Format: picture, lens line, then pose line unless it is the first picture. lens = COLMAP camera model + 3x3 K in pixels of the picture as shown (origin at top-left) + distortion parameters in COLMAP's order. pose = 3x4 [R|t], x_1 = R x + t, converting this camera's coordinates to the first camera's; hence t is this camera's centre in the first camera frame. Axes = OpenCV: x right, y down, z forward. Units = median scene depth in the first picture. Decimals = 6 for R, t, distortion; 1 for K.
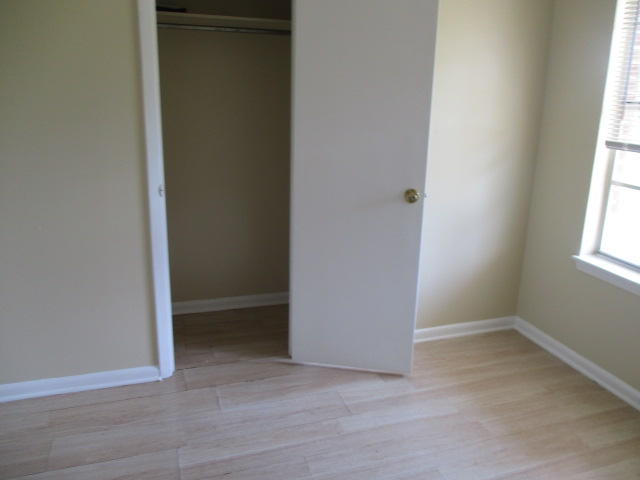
lens RADIAL K [[520.1, 0, 322.8], [0, 520.1, 243.4], [0, 0, 1]] dist [-0.042622, 0.031708]
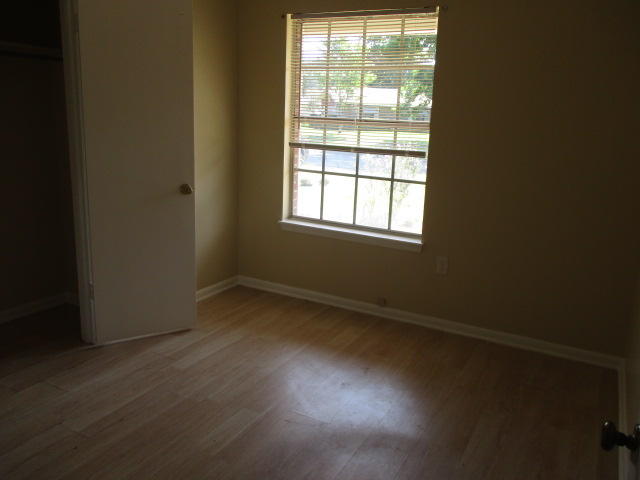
lens RADIAL K [[520.1, 0, 325.8], [0, 520.1, 229.8], [0, 0, 1]] dist [-0.042622, 0.031708]
pose [[0.745246, -0.146490, 0.650499, -0.412546], [0.164450, 0.985813, 0.033600, 0.023591], [-0.646193, 0.081935, 0.758763, -0.224889]]
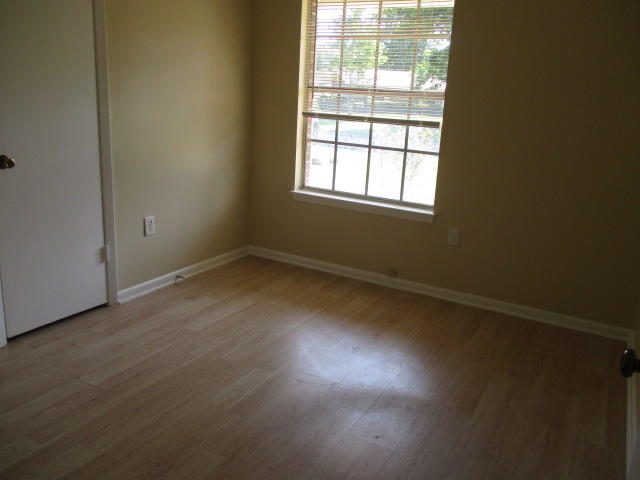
lens RADIAL K [[520.1, 0, 325.1], [0, 520.1, 227.1], [0, 0, 1]] dist [-0.042622, 0.031708]
pose [[0.758003, -0.152750, 0.634112, -0.431193], [0.147494, 0.987150, 0.061482, 0.054115], [-0.635355, 0.046924, 0.770793, -0.219639]]
